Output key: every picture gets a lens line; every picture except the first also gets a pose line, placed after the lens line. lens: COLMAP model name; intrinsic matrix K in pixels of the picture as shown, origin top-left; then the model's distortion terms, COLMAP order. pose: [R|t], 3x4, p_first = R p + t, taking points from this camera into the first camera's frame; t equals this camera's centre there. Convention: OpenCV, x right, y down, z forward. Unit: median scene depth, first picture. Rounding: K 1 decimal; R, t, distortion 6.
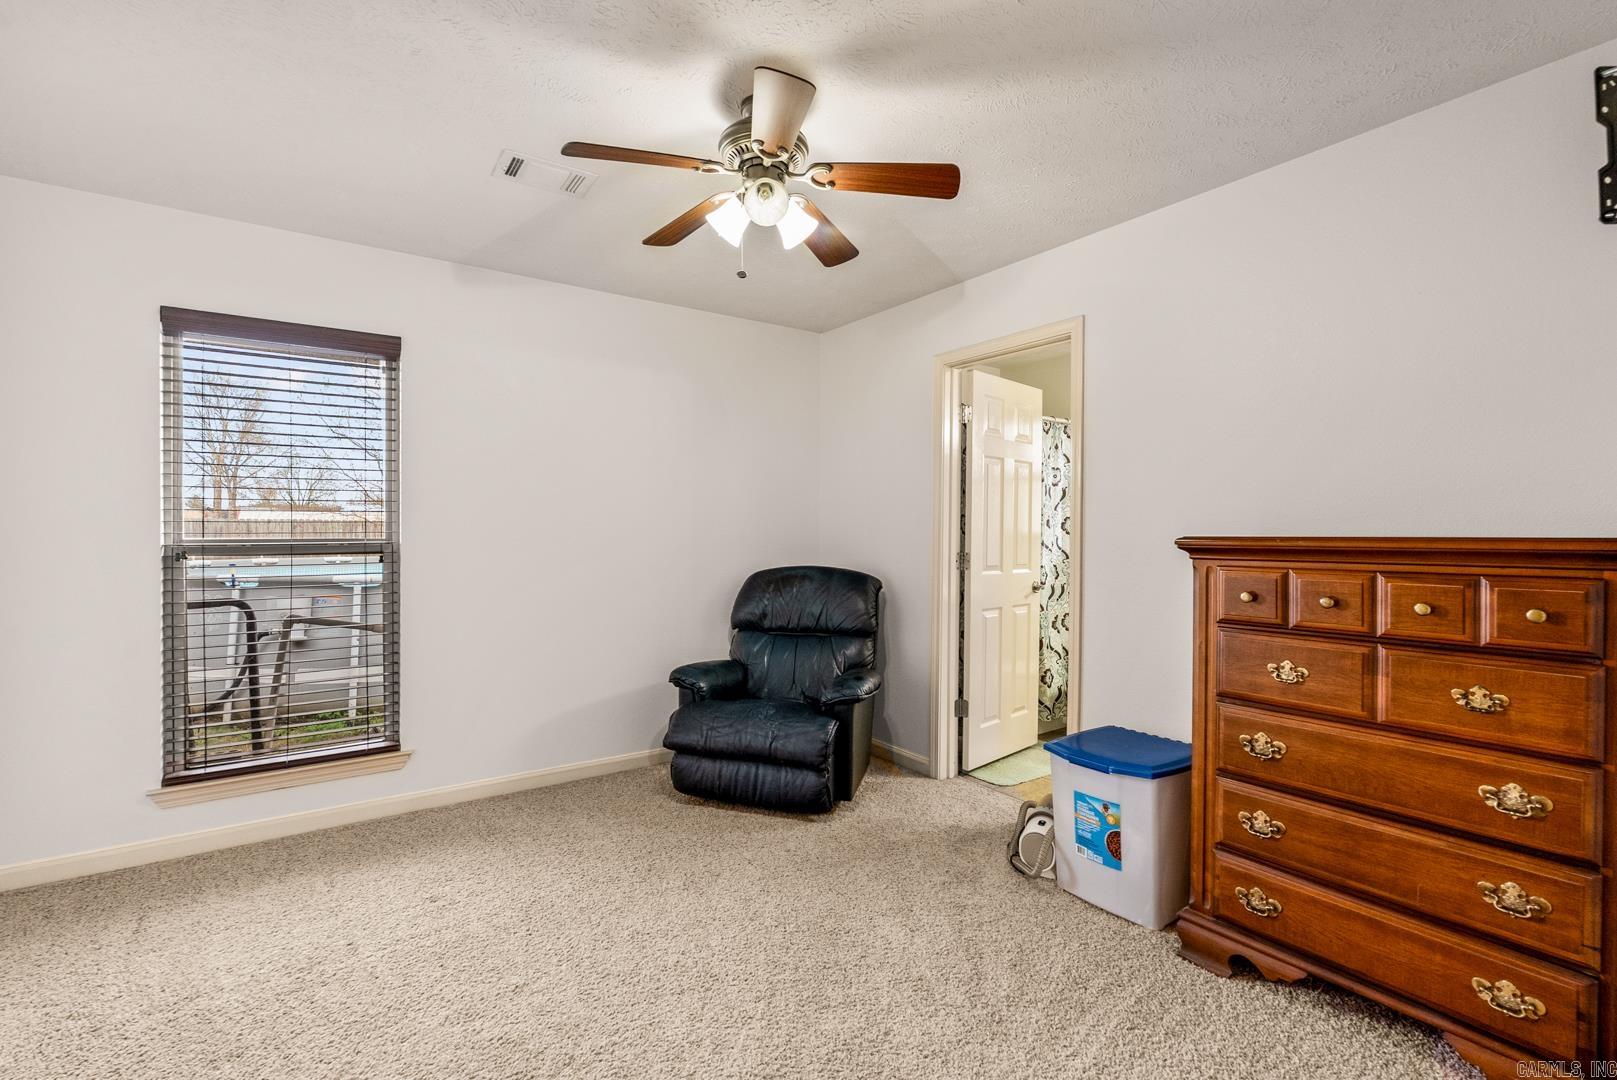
lens RADIAL K [[716.5, 0, 805.1], [0, 716.5, 532.8], [0, 0, 1]] dist [-0.003345, -0.000461]
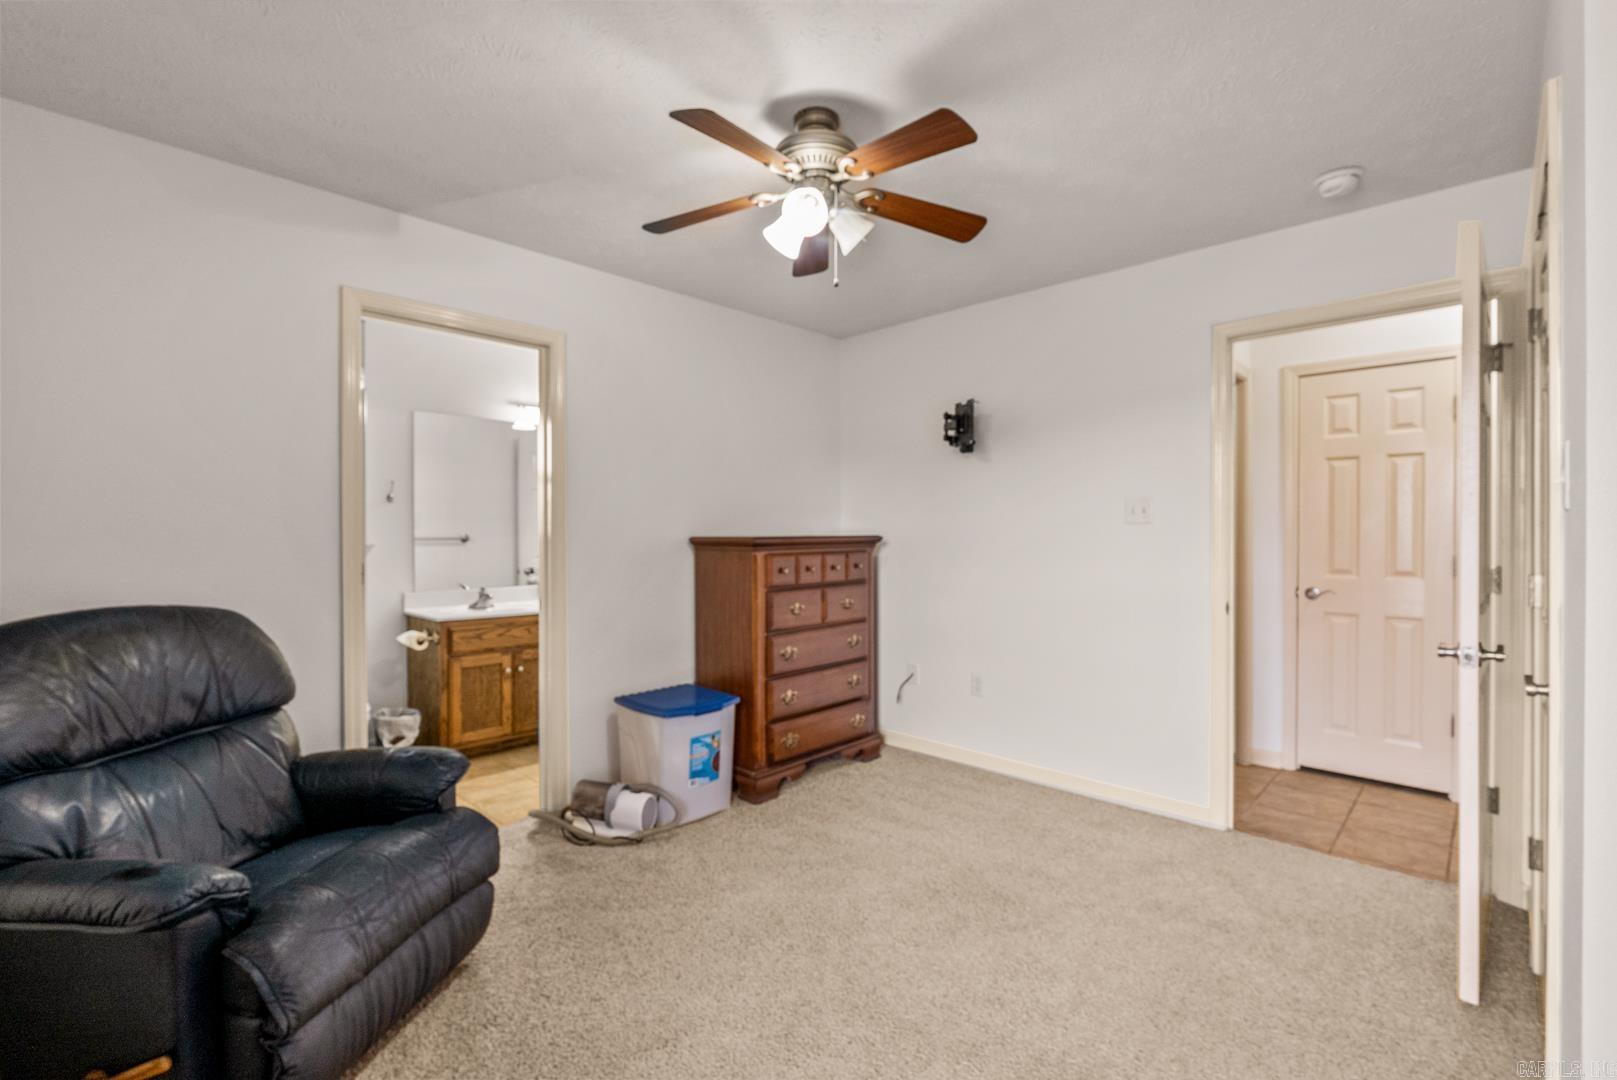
lens RADIAL K [[716.5, 0, 805.1], [0, 716.5, 532.8], [0, 0, 1]] dist [-0.003345, -0.000461]
pose [[-0.194477, -0.001340, 0.980906, -0.945503], [0.001330, 0.999998, 0.001630, -0.005535], [-0.980906, 0.001621, -0.194475, 1.095590]]
